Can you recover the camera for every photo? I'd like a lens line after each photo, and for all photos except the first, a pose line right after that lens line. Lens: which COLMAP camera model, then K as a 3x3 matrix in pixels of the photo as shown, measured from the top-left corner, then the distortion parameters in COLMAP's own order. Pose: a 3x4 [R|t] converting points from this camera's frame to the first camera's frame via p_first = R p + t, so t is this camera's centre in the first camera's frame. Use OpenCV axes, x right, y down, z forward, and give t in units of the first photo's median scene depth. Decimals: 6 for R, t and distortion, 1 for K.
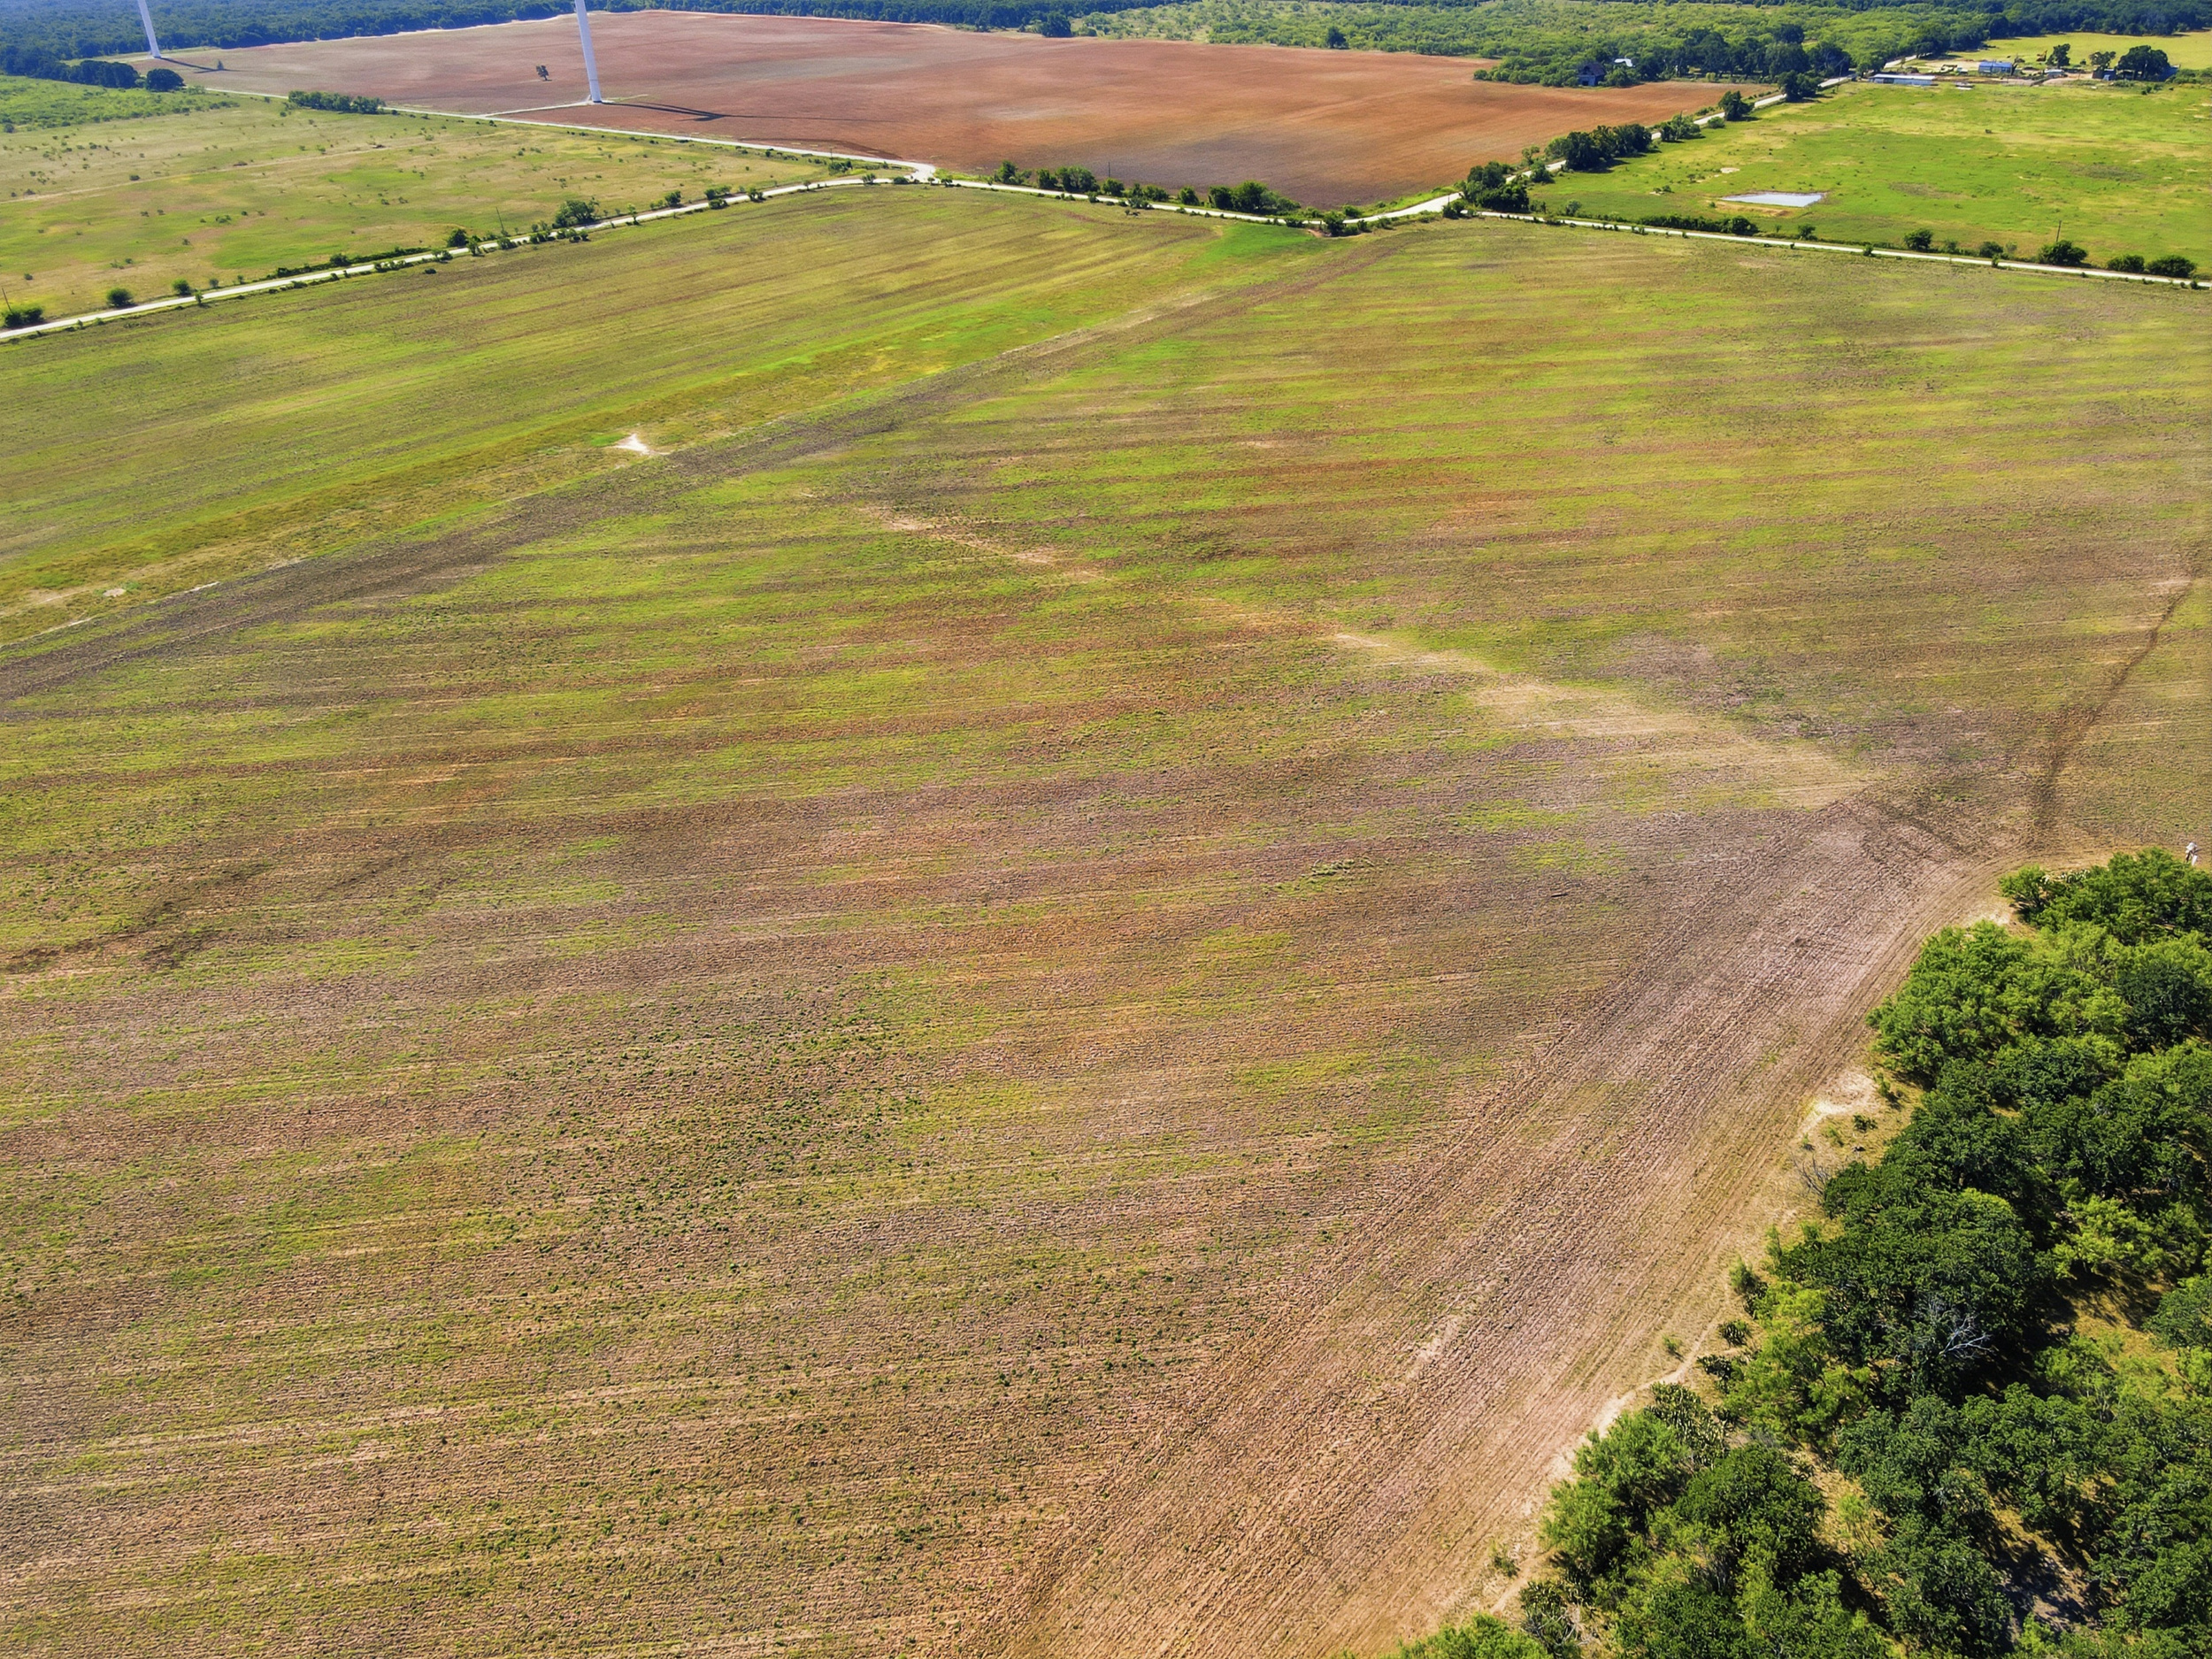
lens RADIAL K [[1608.4, 0, 1106.0], [0, 1608.4, 829.5], [0, 0, 1]] dist [0.009154, 0.006433]
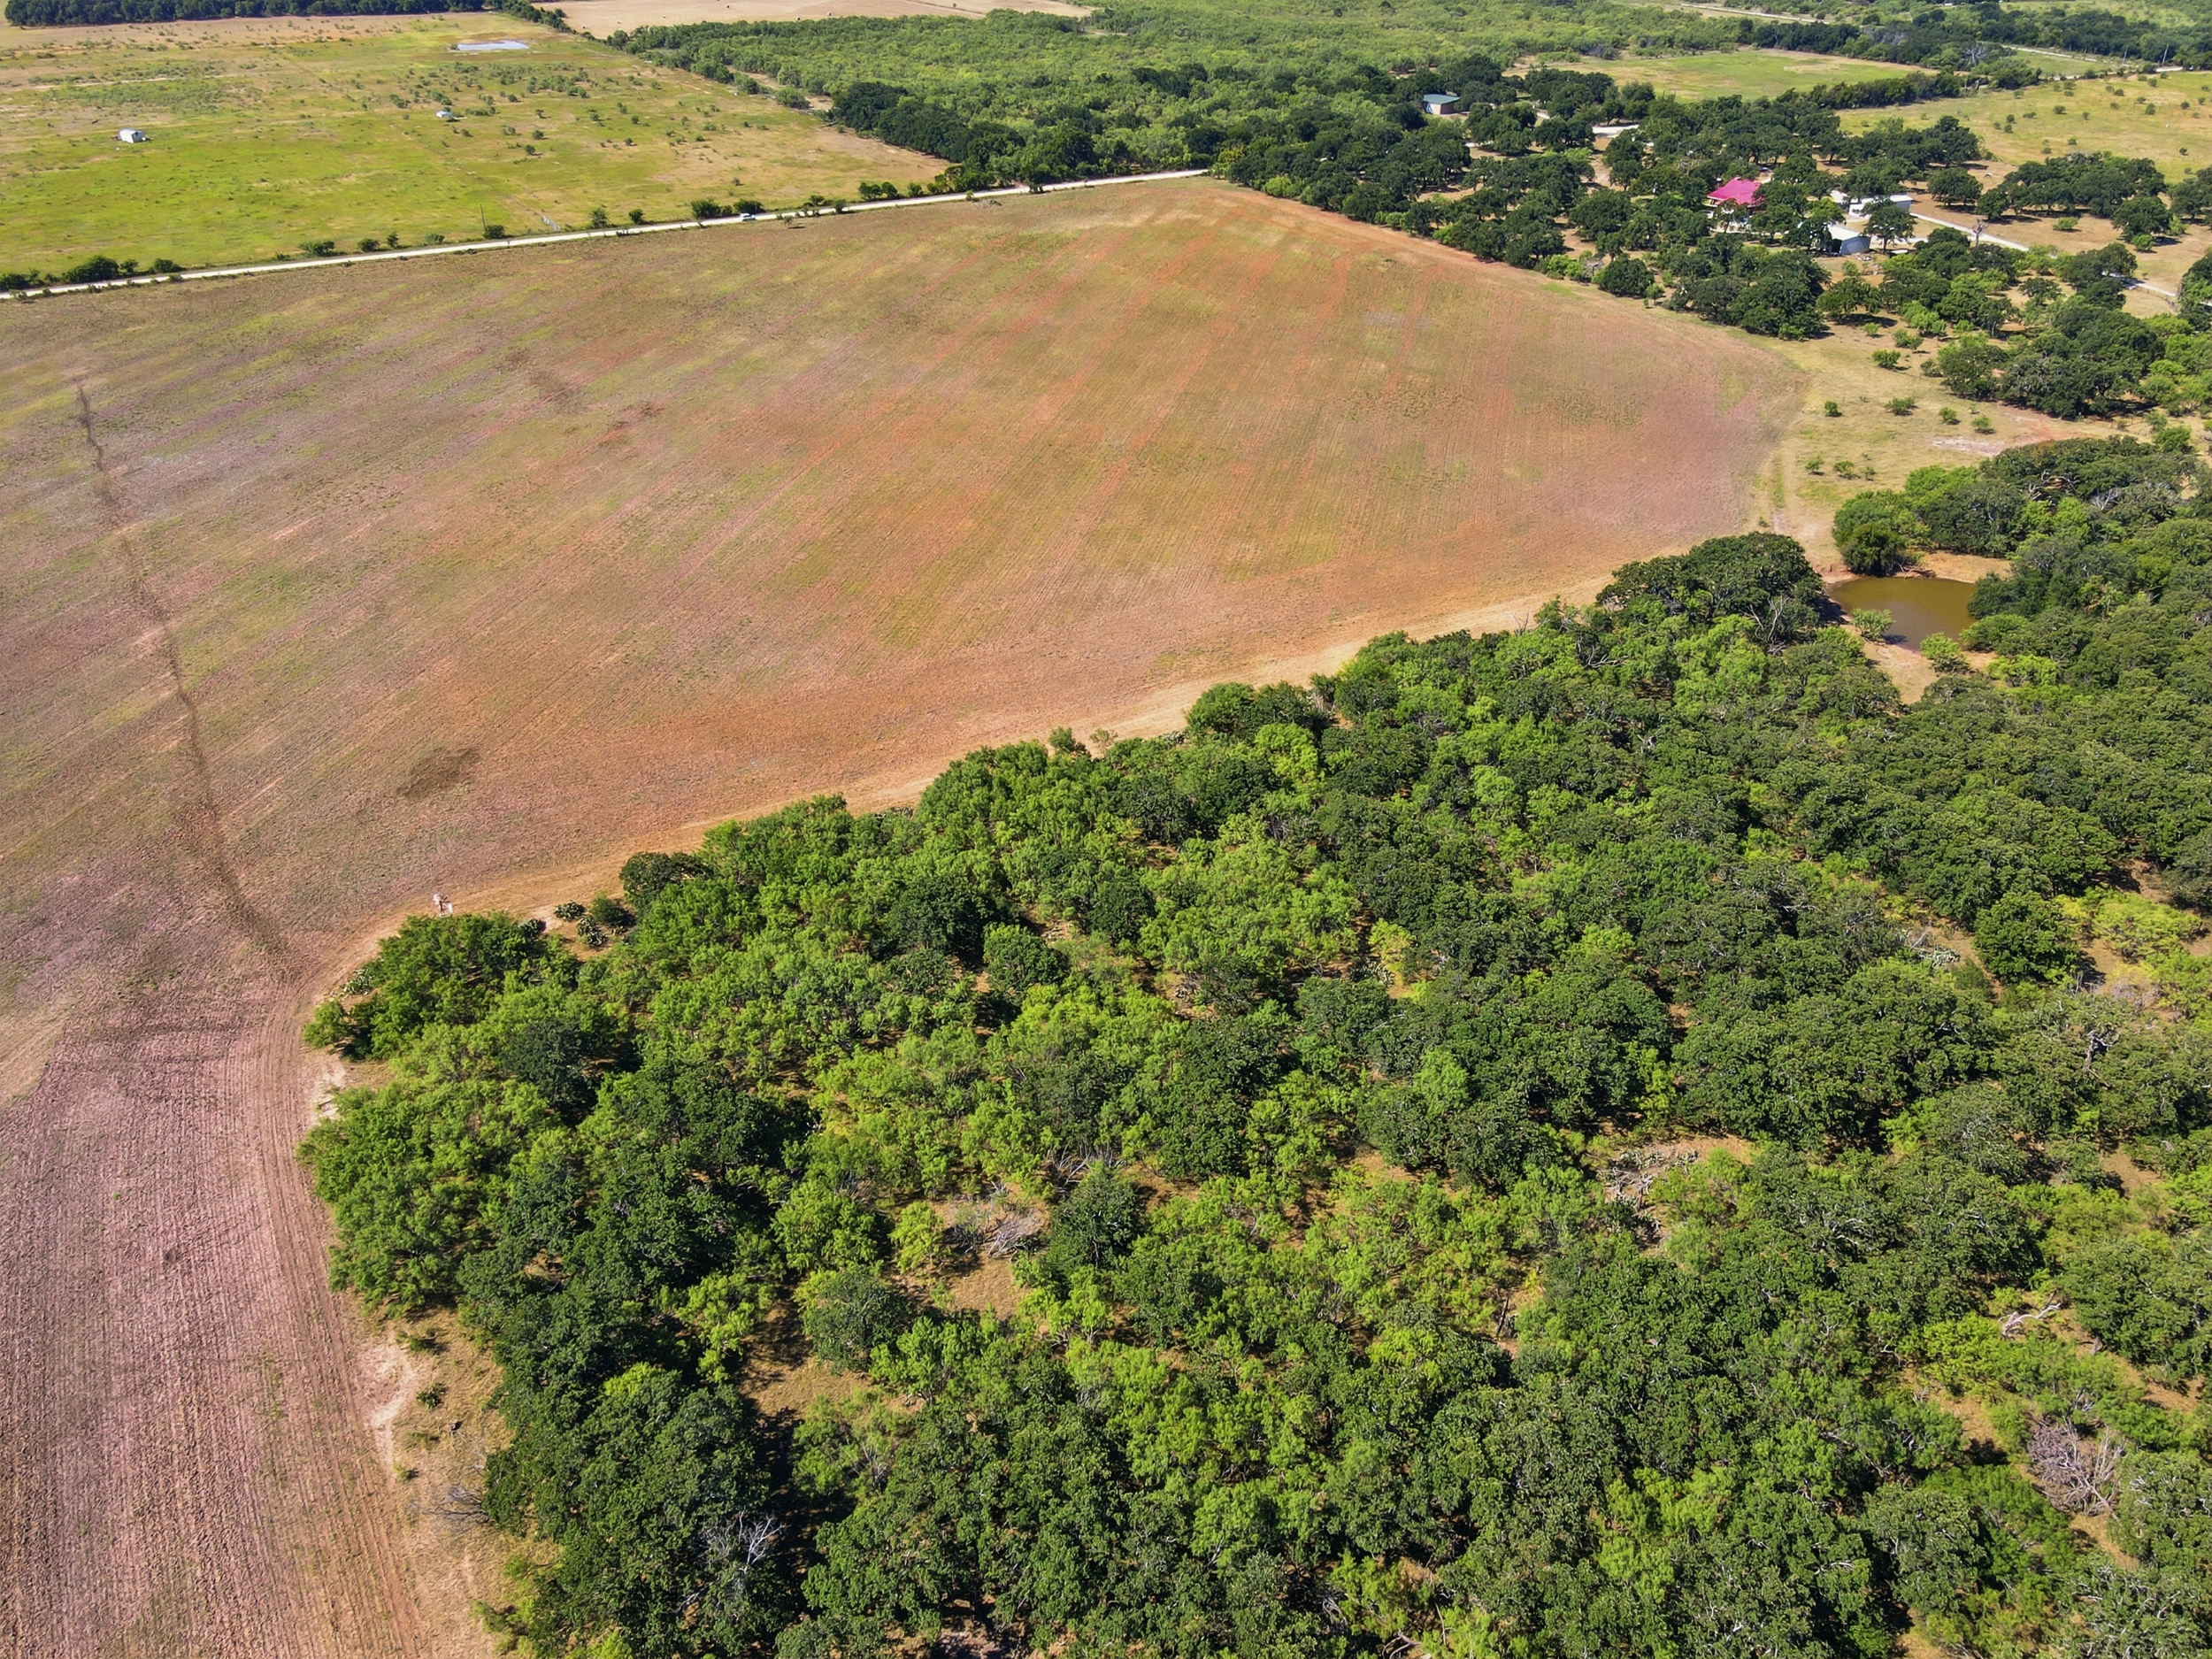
lens RADIAL K [[1608.4, 0, 1106.0], [0, 1608.4, 829.5], [0, 0, 1]] dist [0.009154, 0.006433]
pose [[0.307183, -0.472137, 0.826272, 0.034006], [0.459823, 0.833808, 0.305494, -0.143589], [-0.833188, 0.286096, 0.473231, 0.238072]]
